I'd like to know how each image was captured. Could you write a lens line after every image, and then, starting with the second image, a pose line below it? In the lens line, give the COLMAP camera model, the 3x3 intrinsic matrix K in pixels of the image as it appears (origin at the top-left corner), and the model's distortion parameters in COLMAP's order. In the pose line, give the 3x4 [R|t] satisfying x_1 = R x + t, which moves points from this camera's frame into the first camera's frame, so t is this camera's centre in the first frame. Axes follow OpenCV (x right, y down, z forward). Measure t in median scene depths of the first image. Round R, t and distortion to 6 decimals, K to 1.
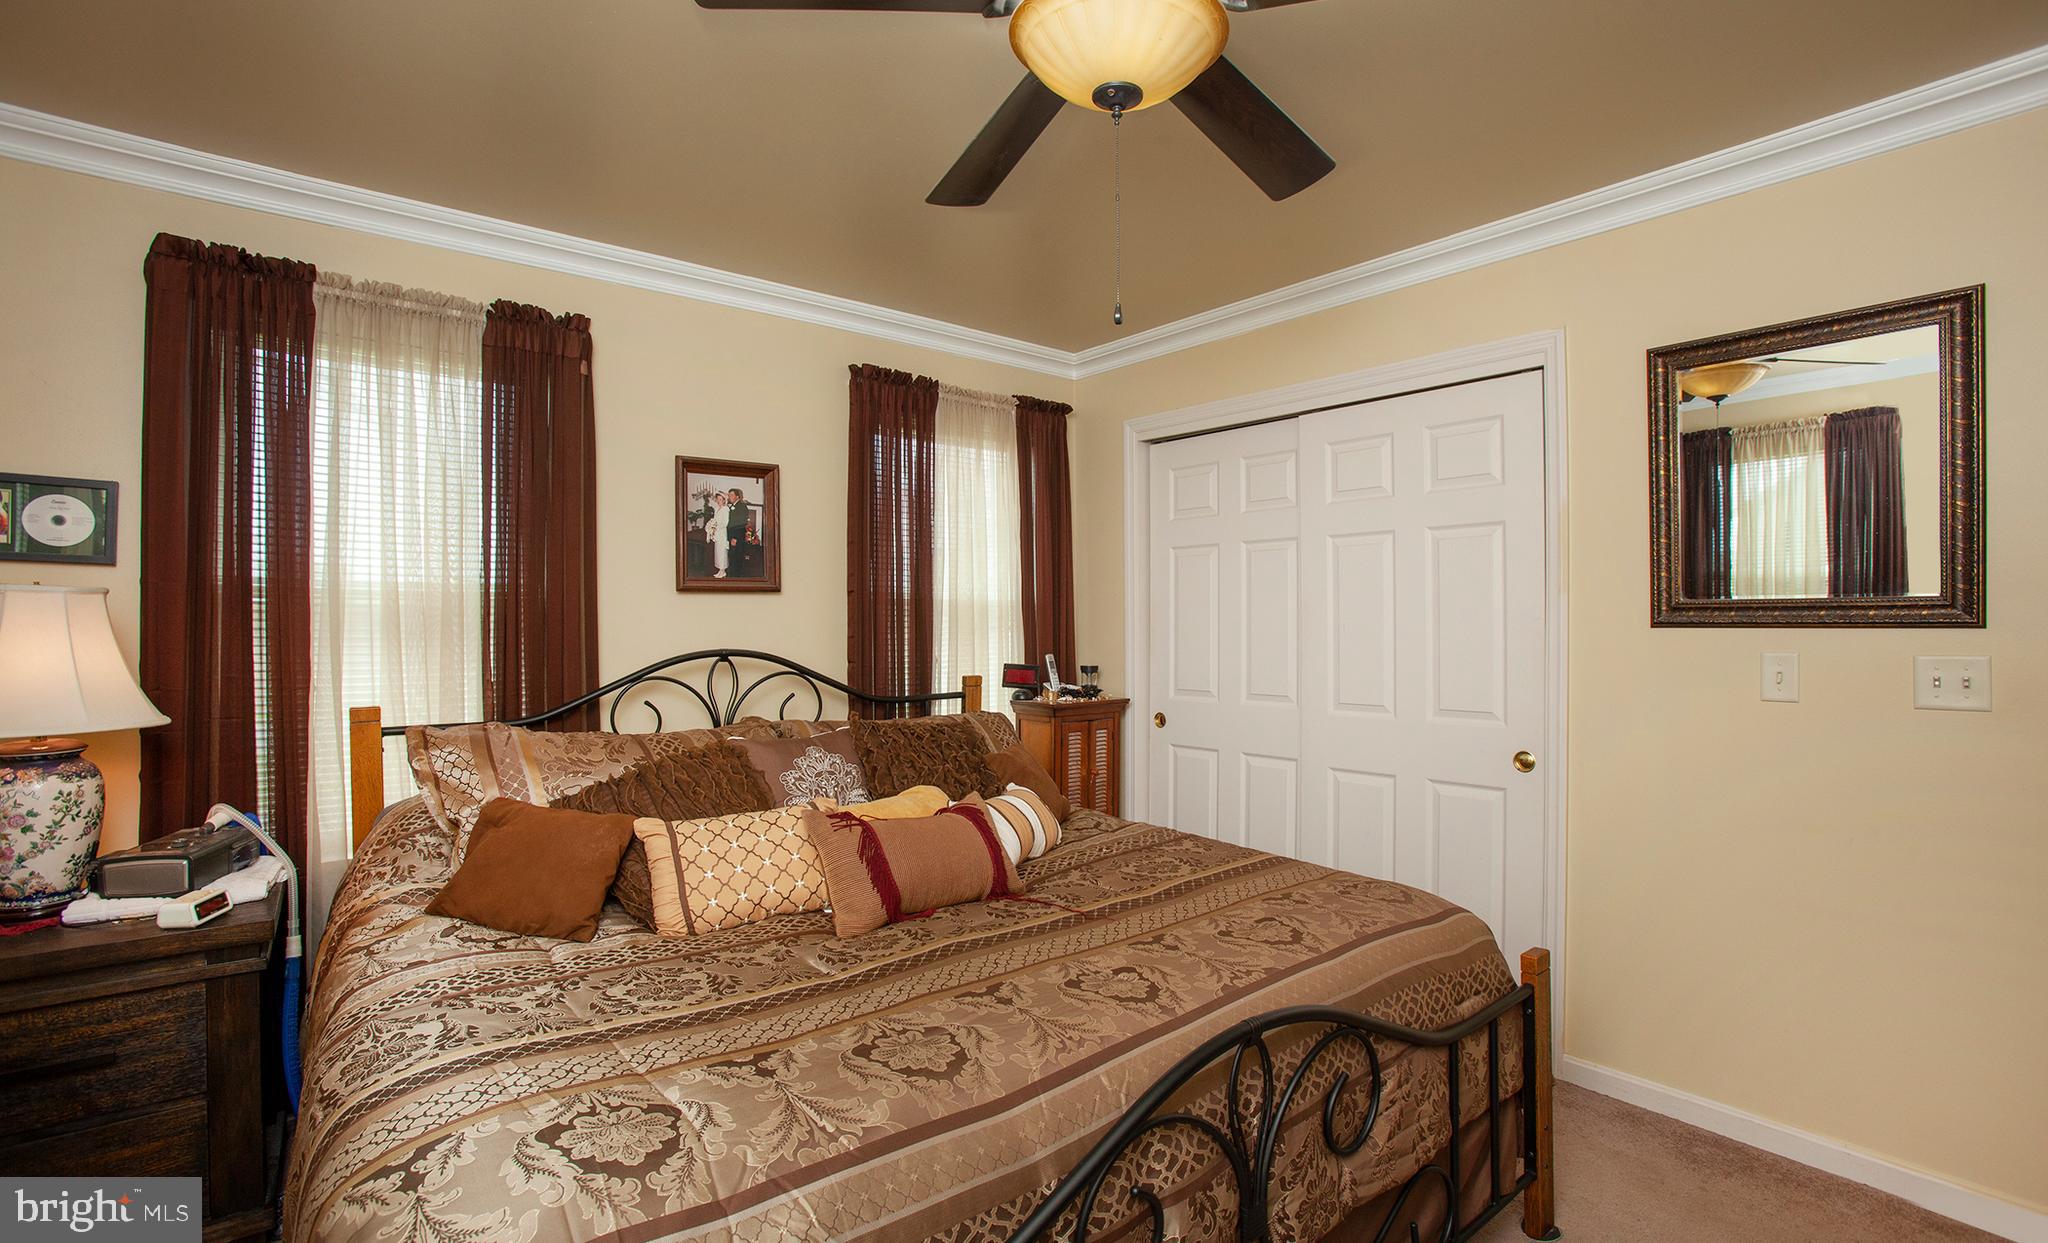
lens RADIAL K [[937.3, 0, 1025.9], [0, 937.3, 627.4], [0, 0, 1]] dist [-0.049943, 0.004998]
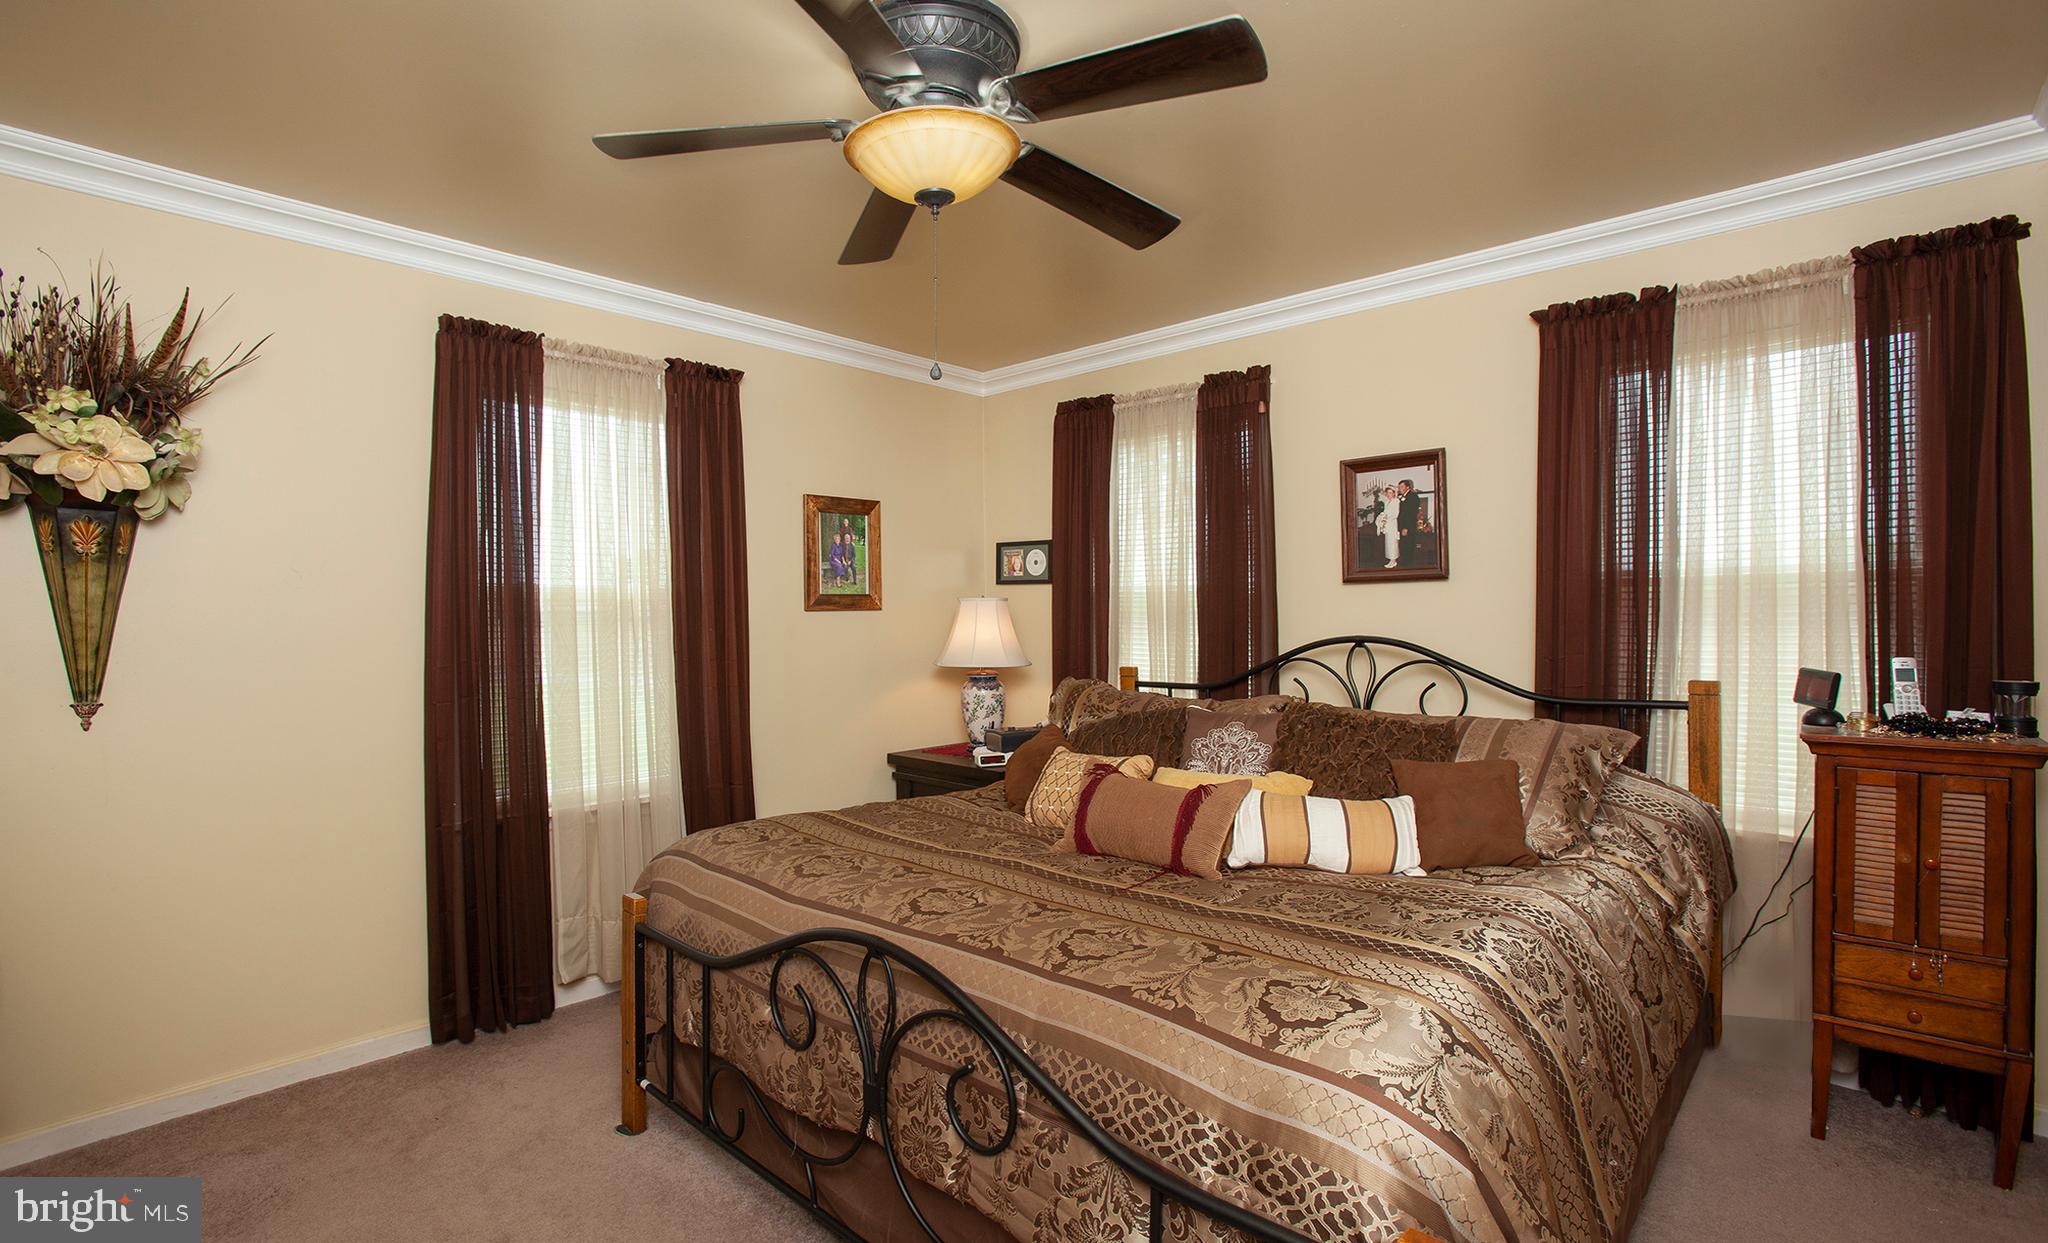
lens RADIAL K [[937.3, 0, 1017.6], [0, 937.3, 623.5], [0, 0, 1]] dist [-0.049943, 0.004998]
pose [[0.153454, 0.009799, -0.988107, 0.670206], [0.007369, 0.999912, 0.011061, -0.005456], [0.988128, -0.008978, 0.153369, 0.444140]]
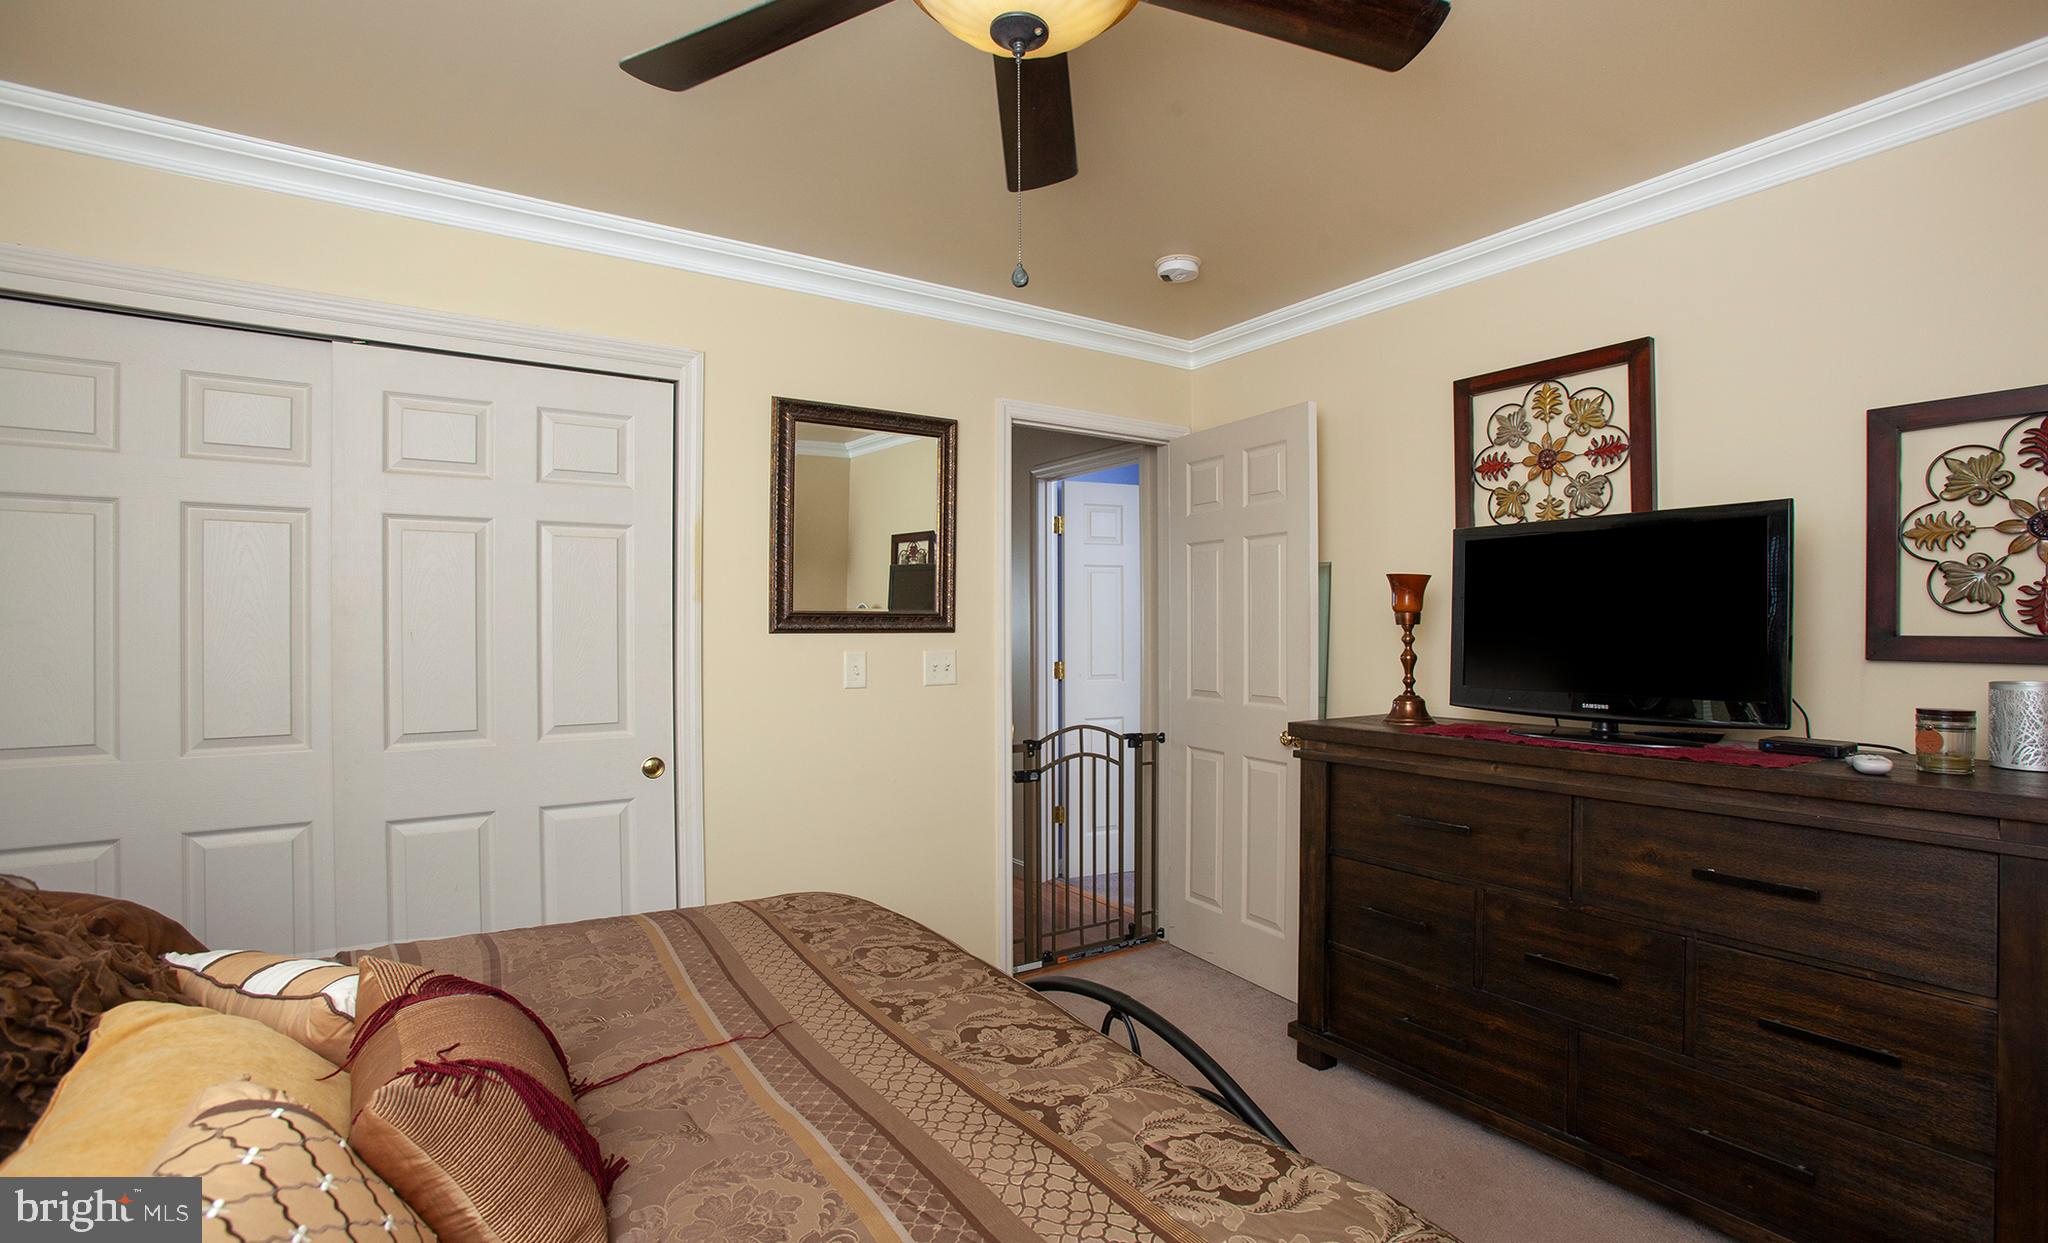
lens RADIAL K [[937.3, 0, 1016.8], [0, 937.3, 624.6], [0, 0, 1]] dist [-0.049943, 0.004998]
pose [[0.116065, 0.005171, 0.993228, -0.378850], [0.003758, 0.999977, -0.005645, -0.002067], [-0.993235, 0.004387, 0.116043, 0.439441]]
